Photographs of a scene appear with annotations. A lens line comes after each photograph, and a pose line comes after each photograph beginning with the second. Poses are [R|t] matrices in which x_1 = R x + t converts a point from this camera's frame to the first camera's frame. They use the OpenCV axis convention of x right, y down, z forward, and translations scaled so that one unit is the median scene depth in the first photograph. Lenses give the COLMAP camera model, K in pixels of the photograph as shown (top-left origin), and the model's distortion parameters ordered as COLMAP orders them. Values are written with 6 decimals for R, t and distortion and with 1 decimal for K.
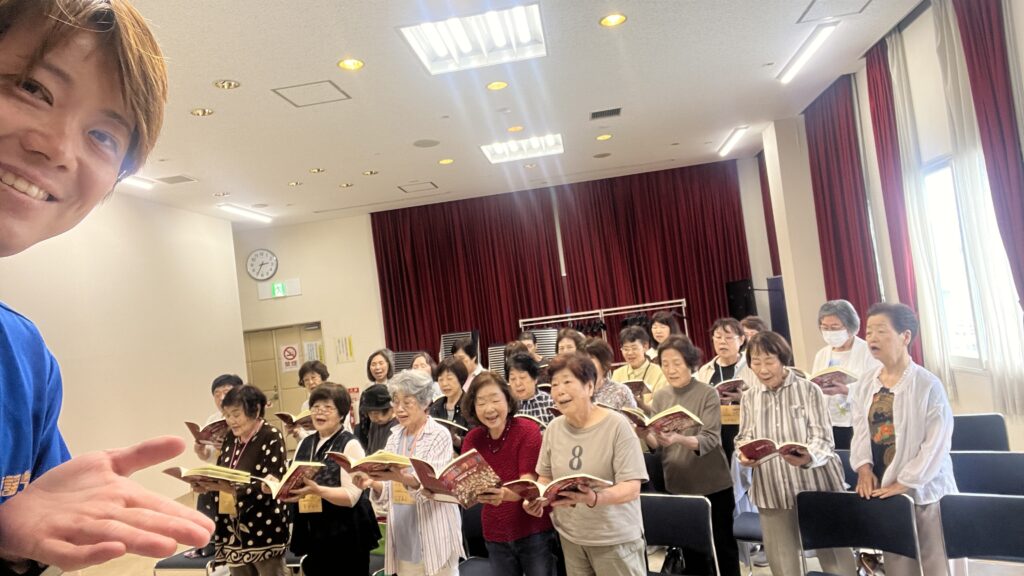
lens RADIAL K [[691.4, 0, 512.3], [0, 691.4, 289.1], [0, 0, 1]] dist [0.021009, -0.000070]
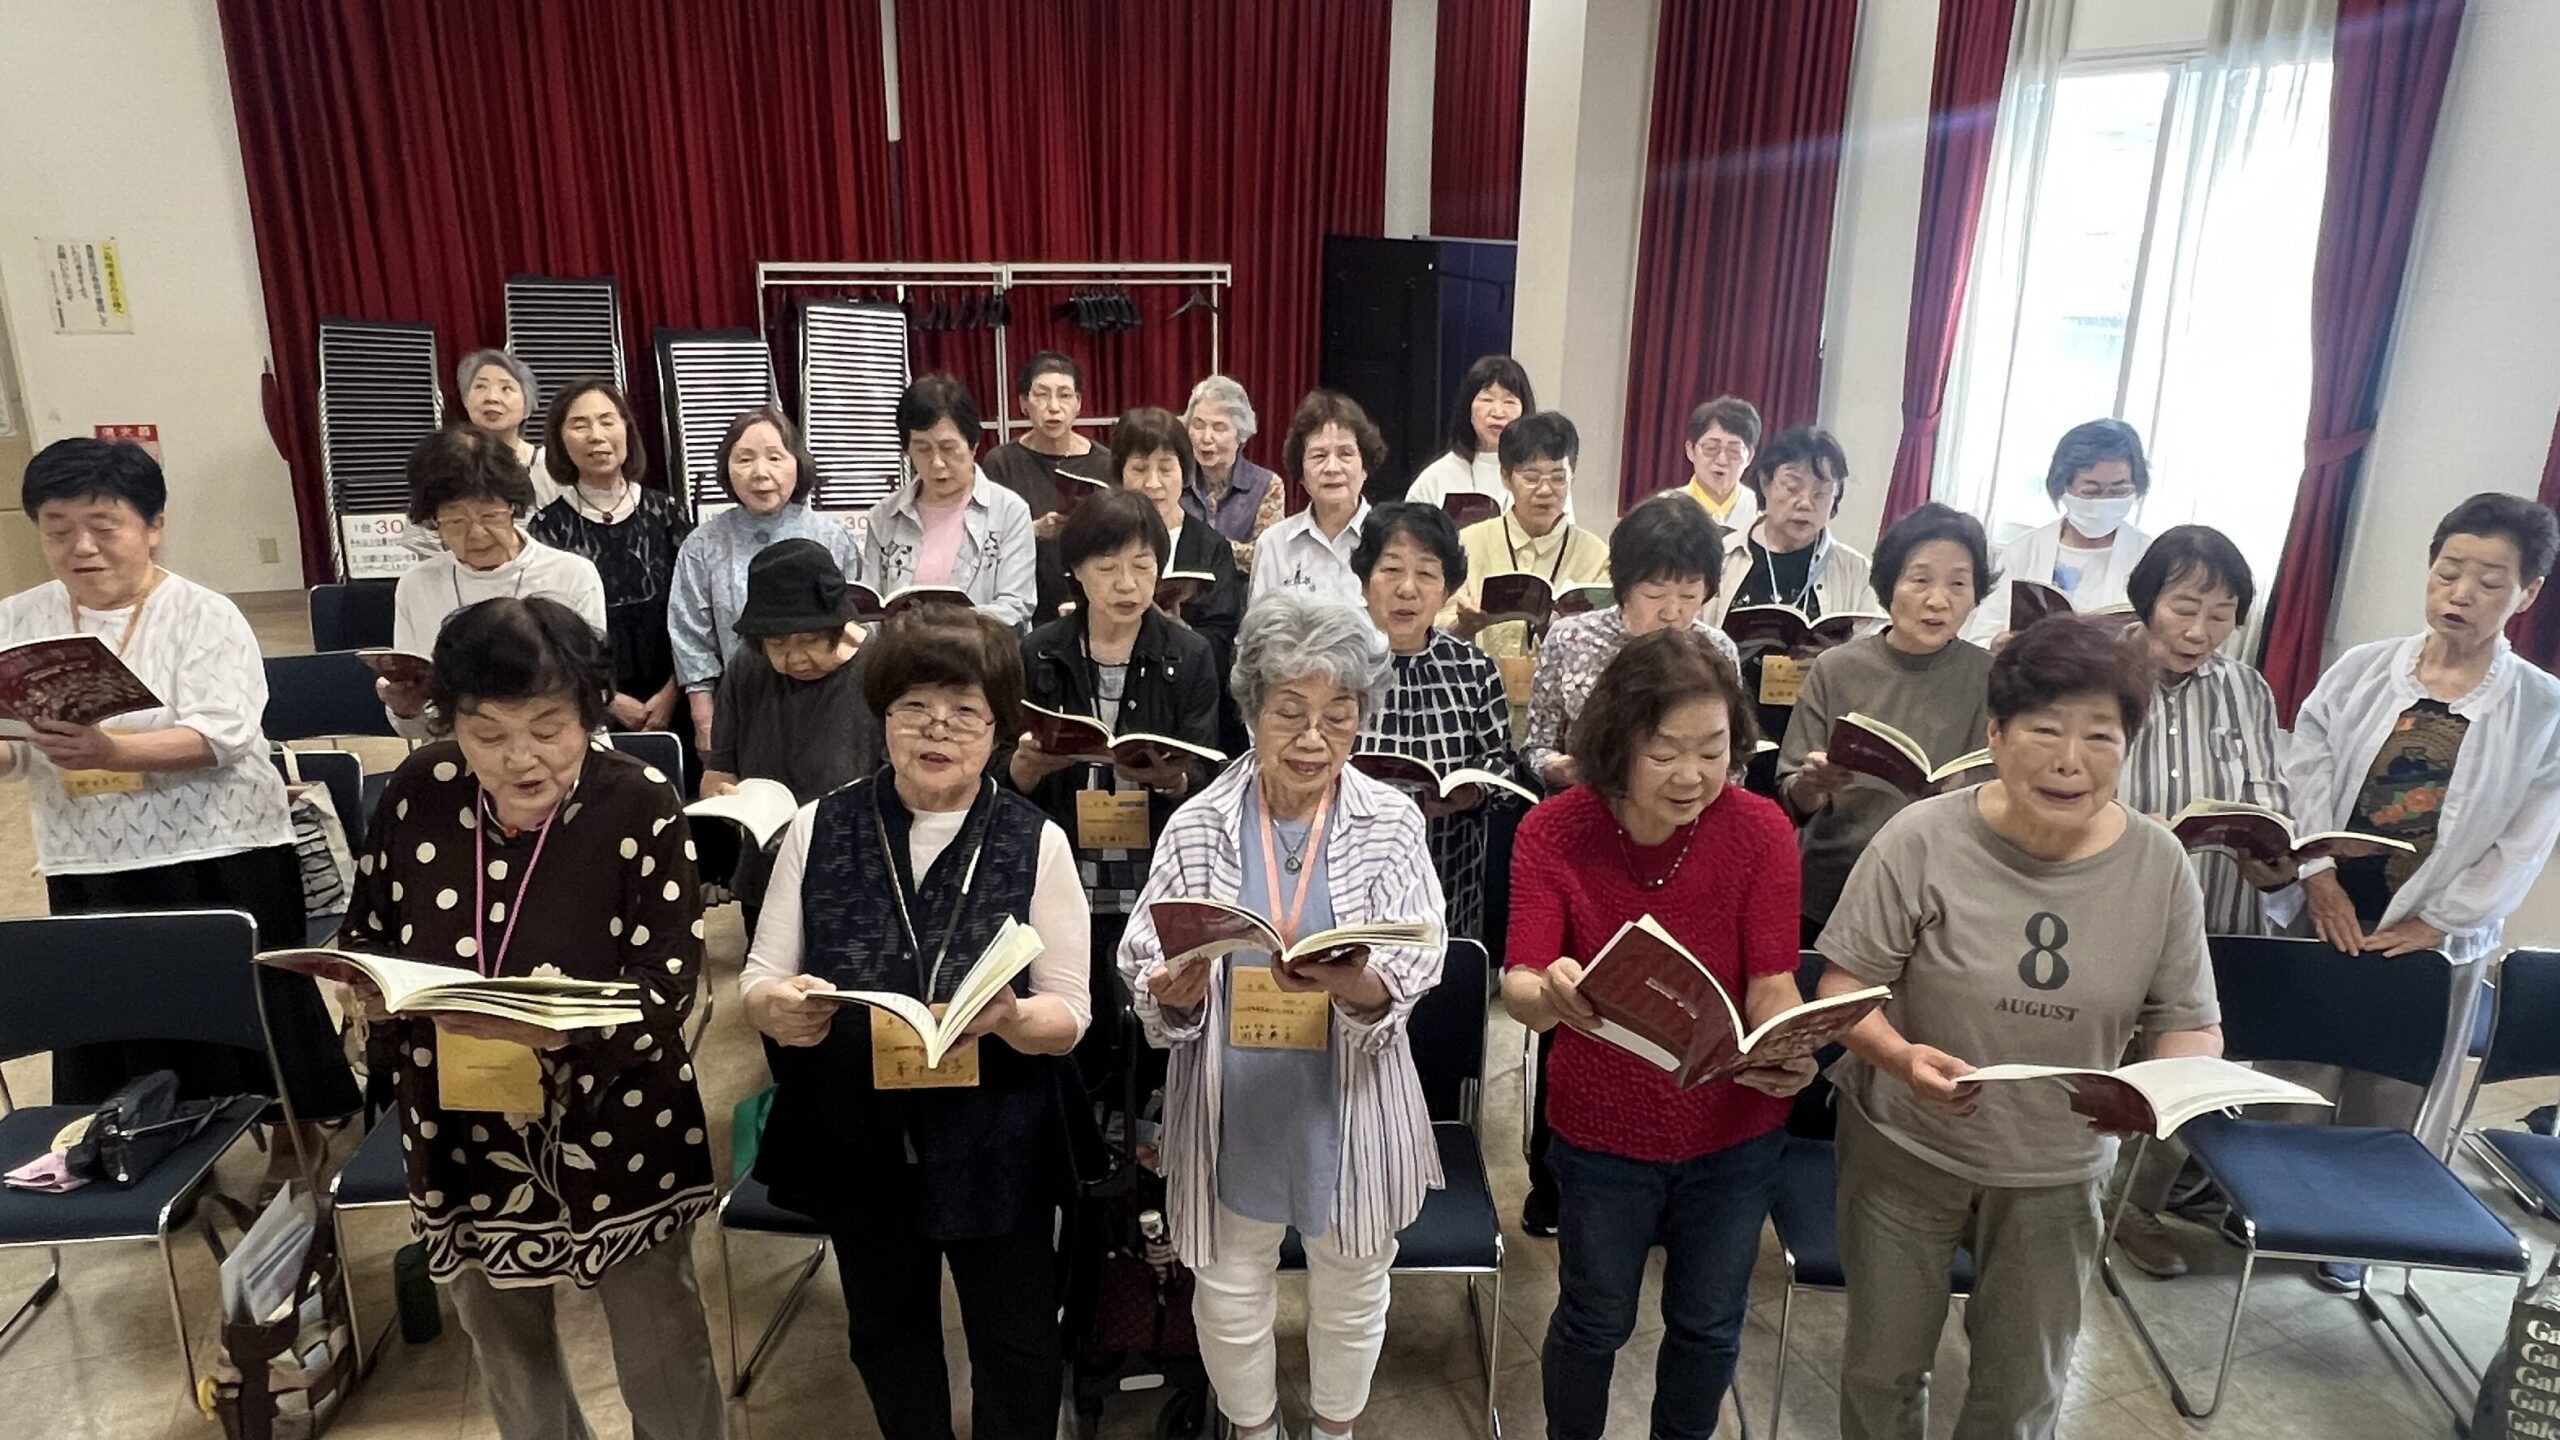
lens RADIAL K [[1634.1, 0, 1278.3], [0, 1634.1, 727.6], [0, 0, 1]] dist [-0.011086, -0.005303]
pose [[0.878328, -0.008472, 0.477984, -0.442628], [-0.145662, 0.947558, 0.284459, -0.013111], [-0.455327, -0.319472, 0.831032, 0.434131]]
